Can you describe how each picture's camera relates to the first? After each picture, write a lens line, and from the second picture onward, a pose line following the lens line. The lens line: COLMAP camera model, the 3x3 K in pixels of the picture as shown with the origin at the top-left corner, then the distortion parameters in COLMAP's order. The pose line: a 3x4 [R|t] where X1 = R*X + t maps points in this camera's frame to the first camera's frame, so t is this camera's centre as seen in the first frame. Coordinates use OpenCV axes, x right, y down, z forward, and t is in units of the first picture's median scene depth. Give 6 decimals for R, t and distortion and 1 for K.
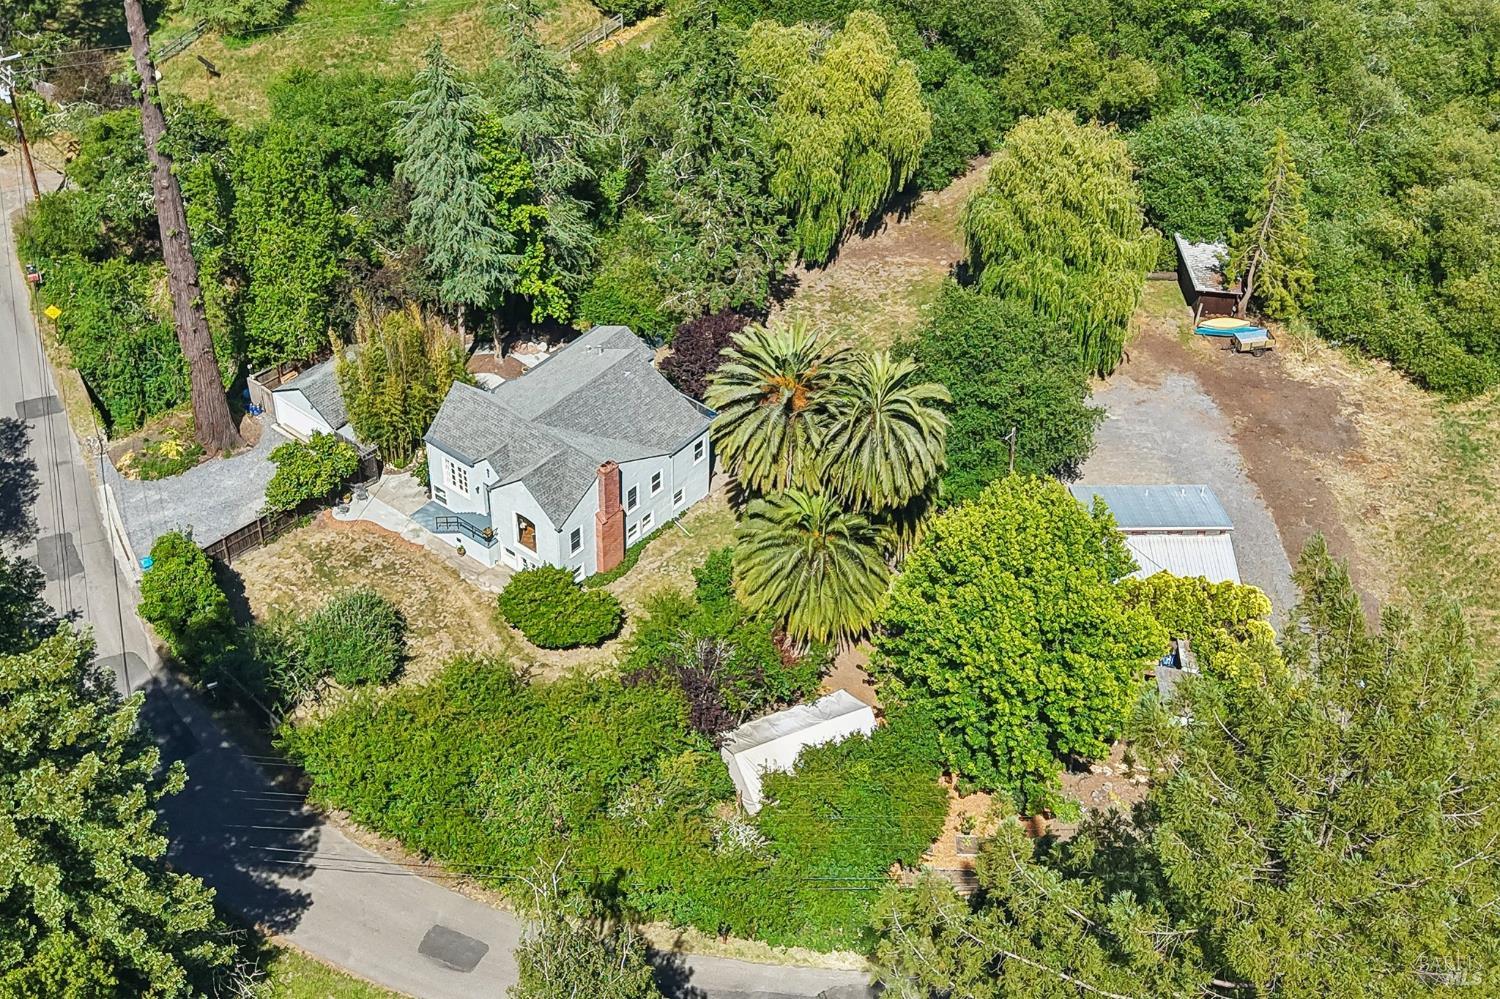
lens RADIAL K [[1054.0, 0, 743.4], [0, 1054.0, 478.5], [0, 0, 1]] dist [0.030922, -0.004401]
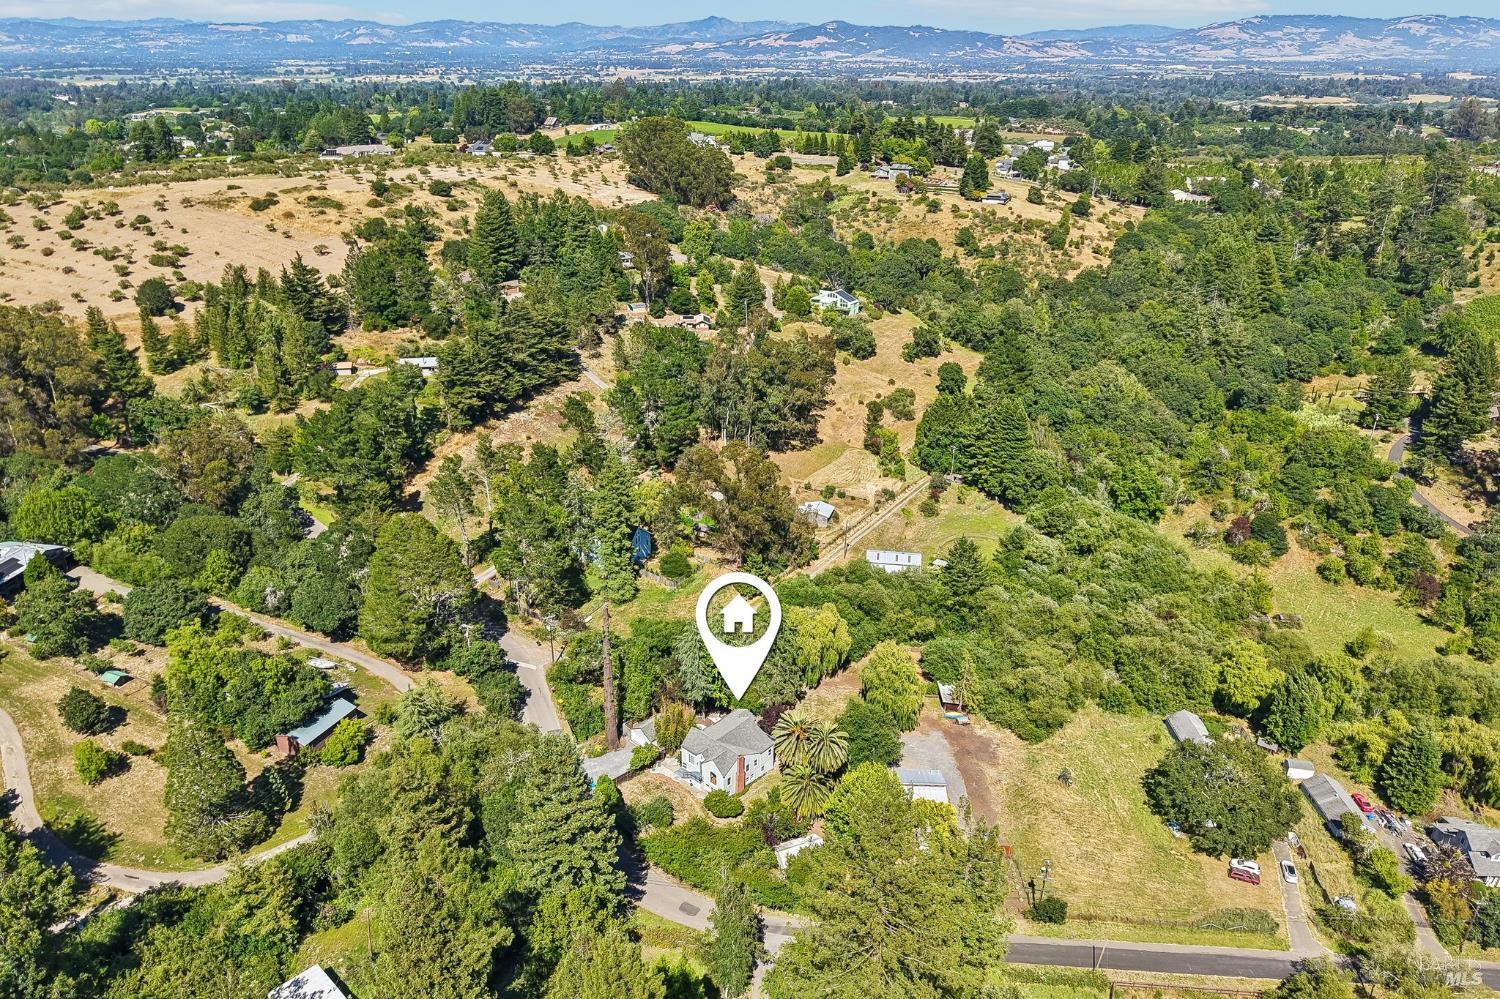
lens RADIAL K [[1041.5, 0, 743.8], [0, 1041.5, 480.3], [0, 0, 1]] dist [0.096610, -0.003785]
pose [[0.996146, 0.005310, -0.087545, 0.142164], [-0.032873, 0.948004, -0.316557, 0.188657], [0.081312, 0.318215, 0.944525, -2.097088]]
